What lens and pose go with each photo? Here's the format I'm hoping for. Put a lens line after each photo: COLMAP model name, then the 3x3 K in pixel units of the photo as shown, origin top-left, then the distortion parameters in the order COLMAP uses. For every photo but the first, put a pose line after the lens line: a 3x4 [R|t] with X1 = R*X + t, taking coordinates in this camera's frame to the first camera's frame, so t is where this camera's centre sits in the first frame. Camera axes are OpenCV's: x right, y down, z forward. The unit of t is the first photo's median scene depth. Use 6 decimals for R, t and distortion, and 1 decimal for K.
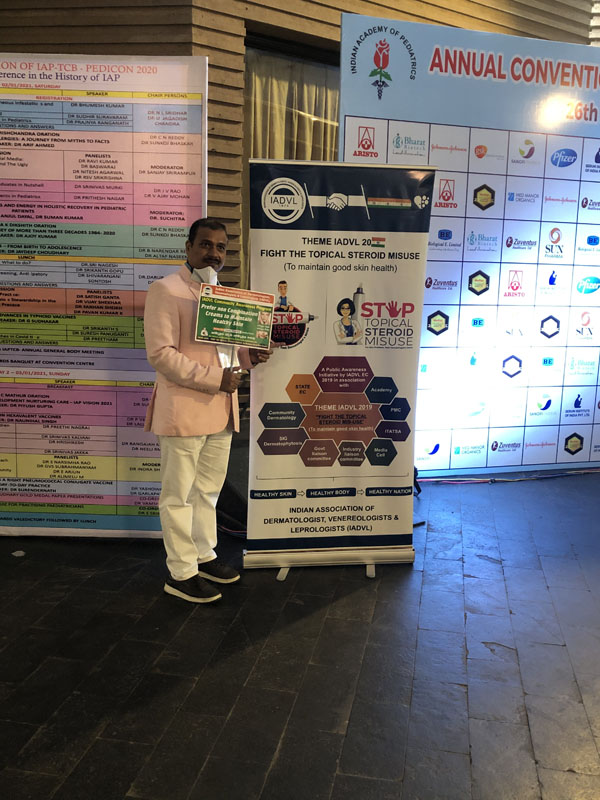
lens RADIAL K [[777.9, 0, 321.5], [0, 777.9, 395.3], [0, 0, 1]] dist [0.032731, 0.000000]
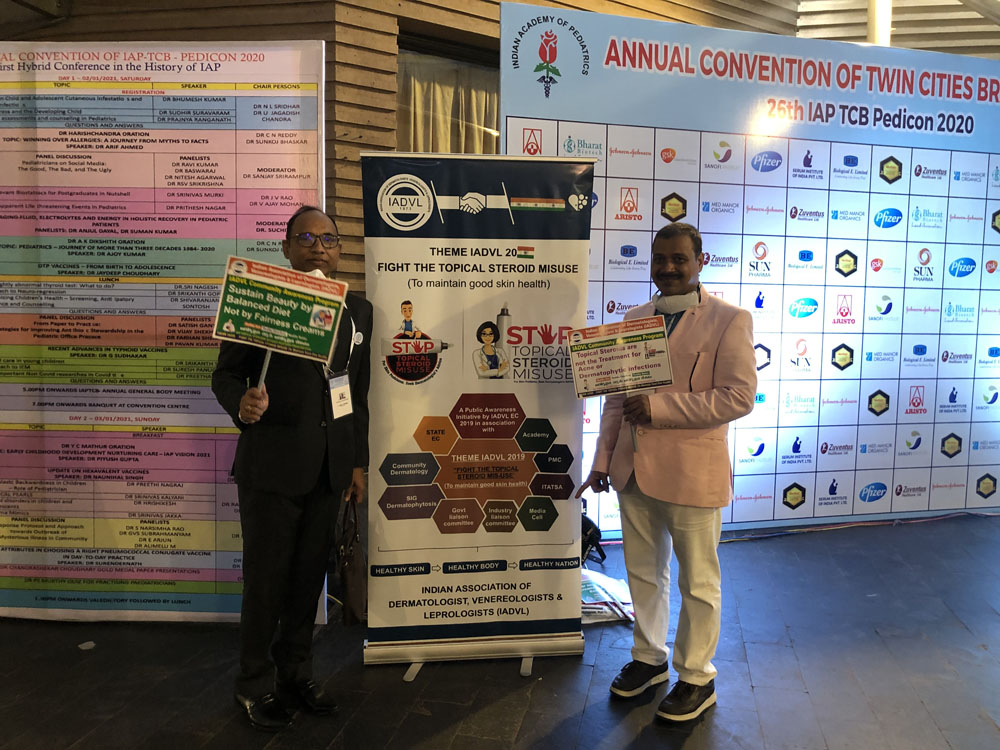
lens RADIAL K [[822.0, 0, 511.9], [0, 822.0, 369.0], [0, 0, 1]] dist [0.037365, -0.026771]
pose [[0.999544, -0.012768, -0.027371, 0.073210], [0.010475, 0.996550, -0.082330, -0.005290], [0.028328, 0.082005, 0.996229, 0.146894]]
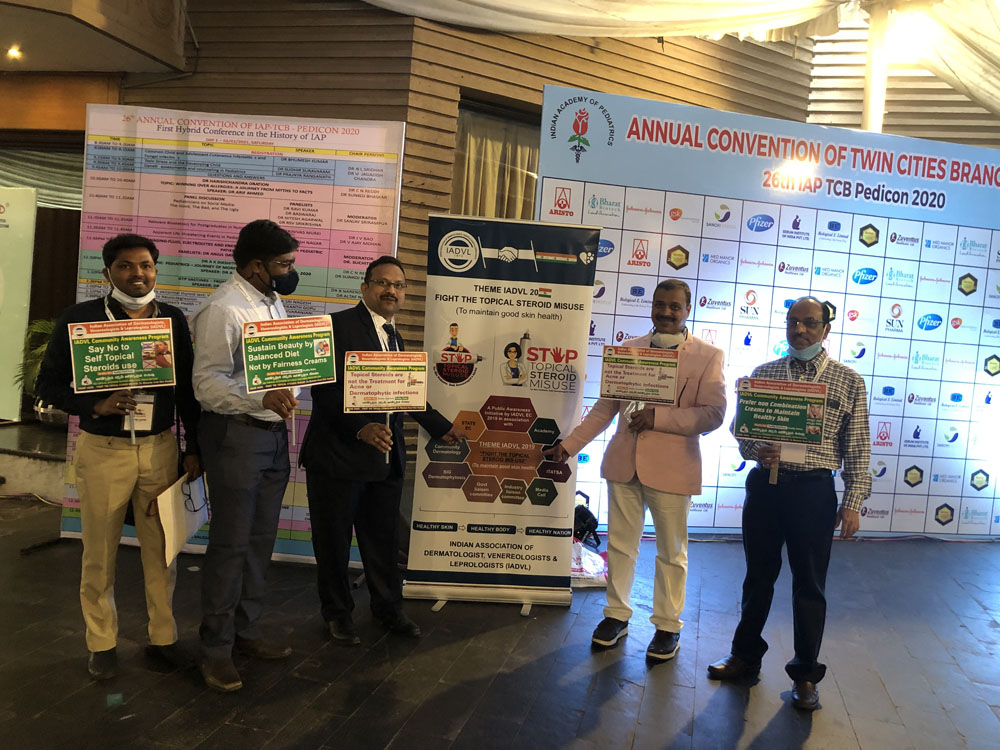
lens RADIAL K [[822.0, 0, 505.0], [0, 822.0, 360.9], [0, 0, 1]] dist [0.037365, -0.026771]
pose [[0.995650, 0.052716, -0.076827, 0.099478], [-0.061284, 0.991611, -0.113809, 0.026472], [0.070183, 0.118022, 0.990528, -0.102872]]
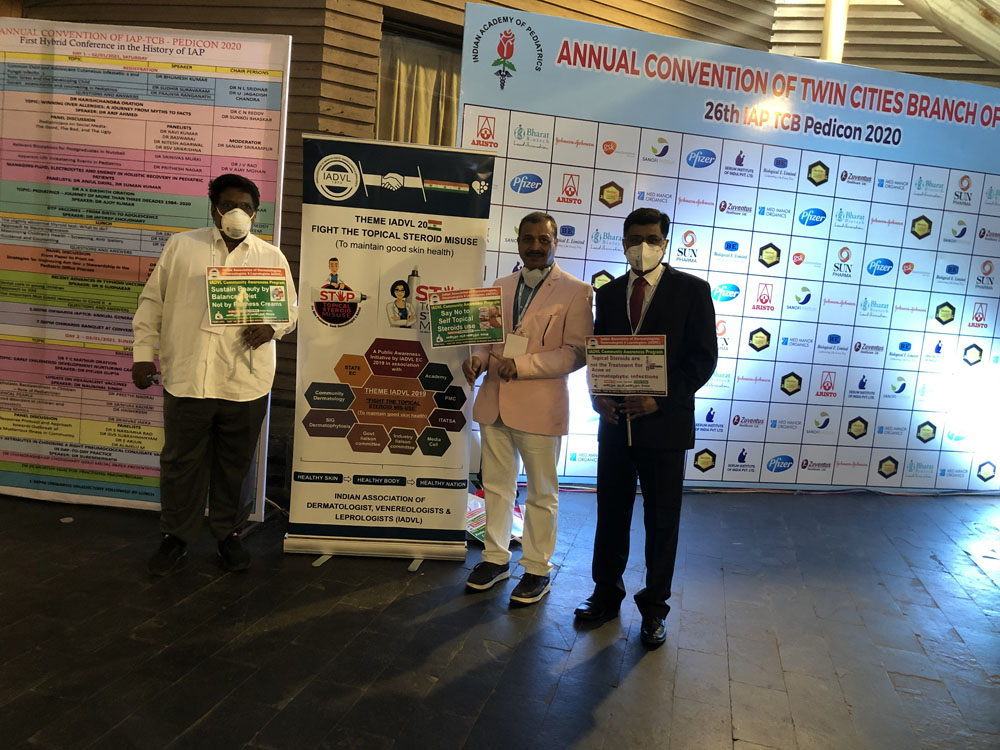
lens RADIAL K [[822.0, 0, 502.8], [0, 822.0, 363.1], [0, 0, 1]] dist [0.037365, -0.026771]
pose [[0.995518, 0.065448, -0.068262, 0.218139], [-0.069054, 0.996263, -0.051881, 0.021985], [0.064612, 0.056362, 0.996318, -0.014275]]
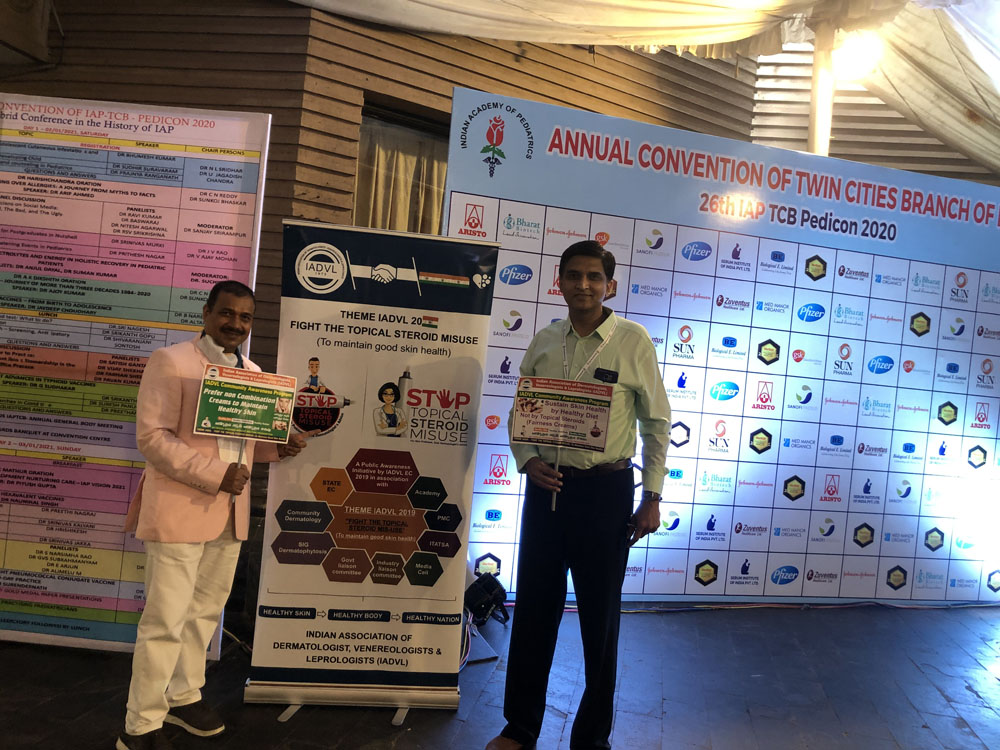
lens RADIAL K [[822.0, 0, 501.9], [0, 822.0, 362.9], [0, 0, 1]] dist [0.037365, -0.026771]
pose [[0.997535, 0.066166, -0.023384, 0.161373], [-0.069004, 0.985471, -0.155196, -0.012703], [0.012775, 0.156427, 0.987607, 0.091012]]
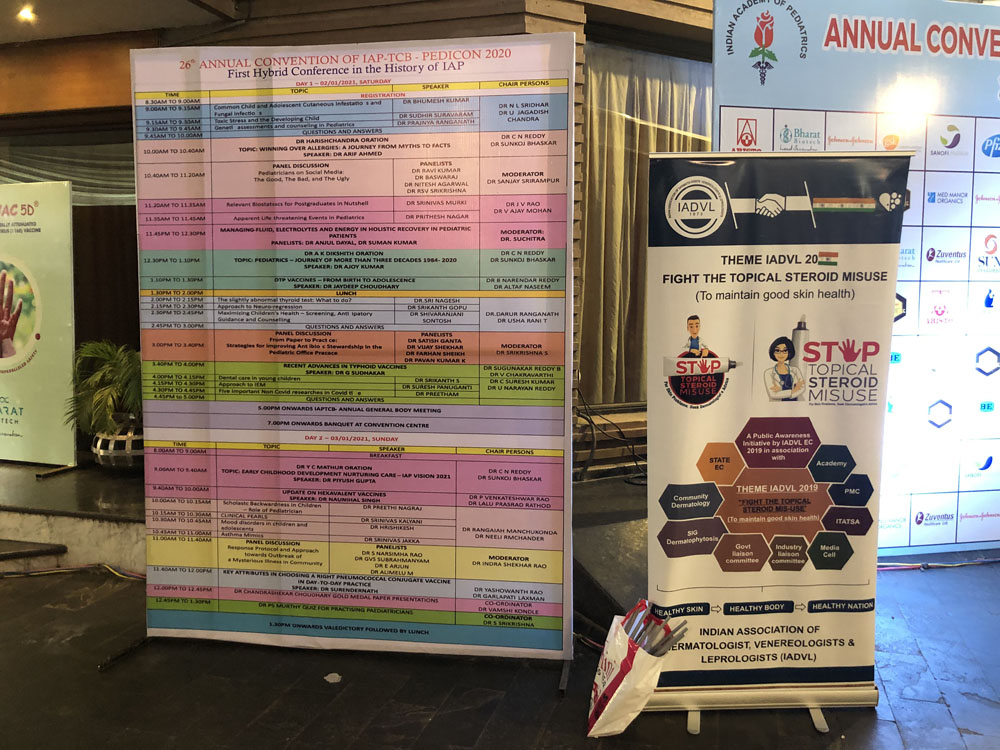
lens RADIAL K [[822.0, 0, 508.2], [0, 822.0, 360.4], [0, 0, 1]] dist [0.037365, -0.026771]
pose [[0.993560, -0.018296, -0.111822, -0.123222], [0.009417, 0.996797, -0.079422, -0.041283], [0.112917, 0.077857, 0.990549, 0.199870]]
